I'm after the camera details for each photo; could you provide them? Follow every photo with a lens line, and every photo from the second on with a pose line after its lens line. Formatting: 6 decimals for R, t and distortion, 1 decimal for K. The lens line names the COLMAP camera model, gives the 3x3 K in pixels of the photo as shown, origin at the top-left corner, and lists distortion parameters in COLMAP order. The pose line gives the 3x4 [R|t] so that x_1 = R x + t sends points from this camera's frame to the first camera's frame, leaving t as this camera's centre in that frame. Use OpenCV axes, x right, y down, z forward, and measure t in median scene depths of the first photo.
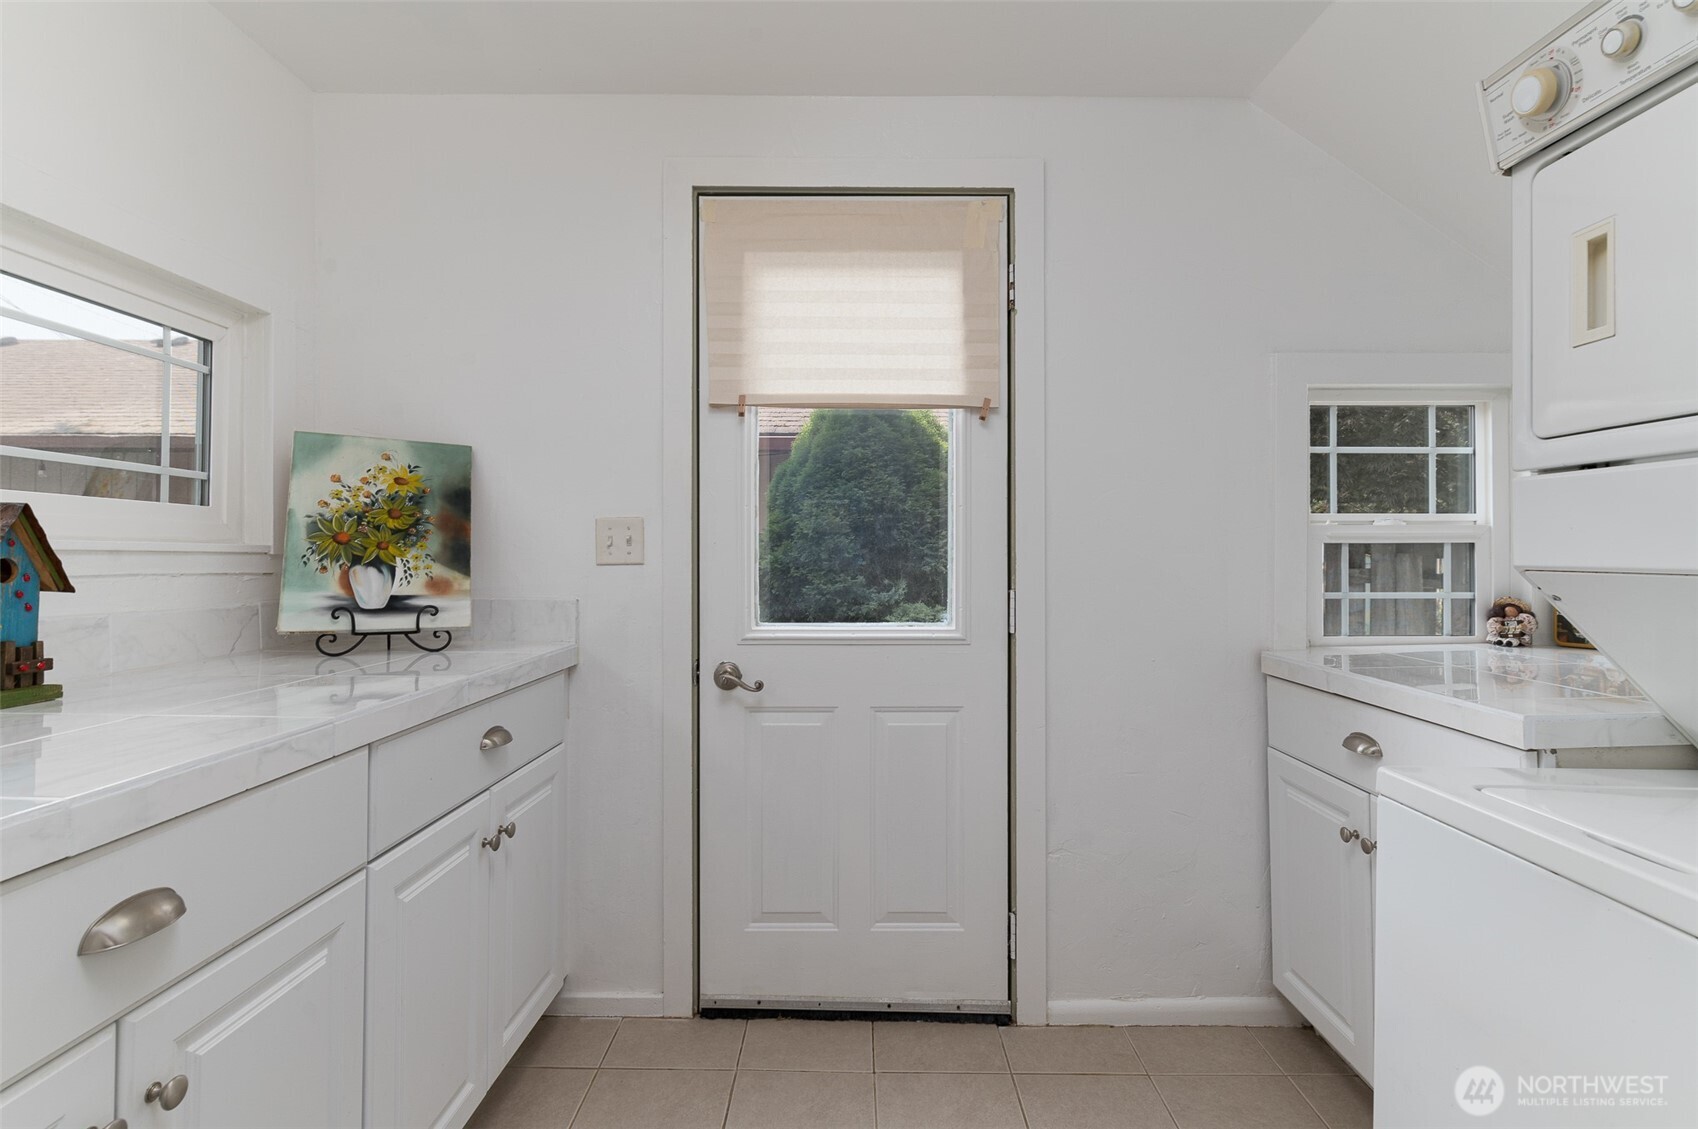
lens RADIAL K [[790.3, 0, 849.0], [0, 790.3, 564.5], [0, 0, 1]] dist [-0.000942, -0.000401]
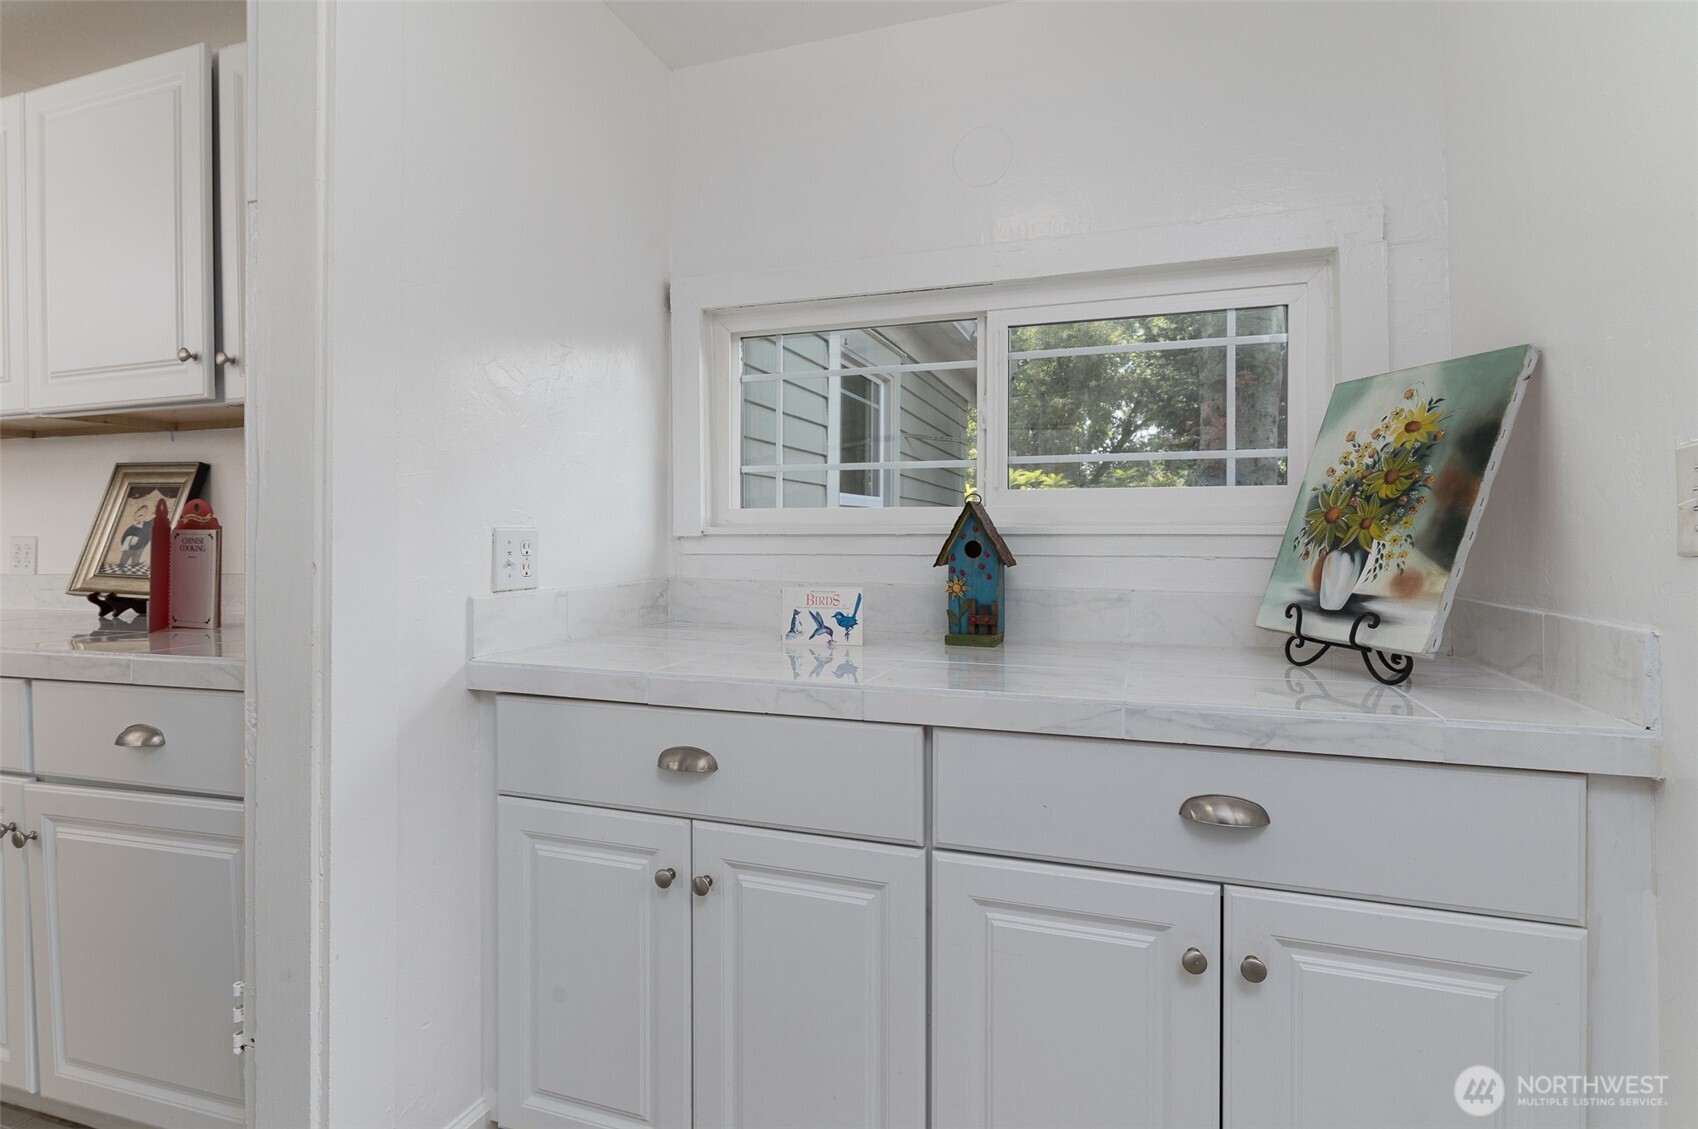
lens RADIAL K [[843.5, 0, 849.0], [0, 843.5, 564.5], [0, 0, 1]] dist [-0.001985, -0.000442]
pose [[-0.299776, 0.022309, -0.953749, 0.272460], [-0.012234, 0.999554, 0.027226, -0.001923], [0.953931, 0.019829, -0.299370, 0.785692]]
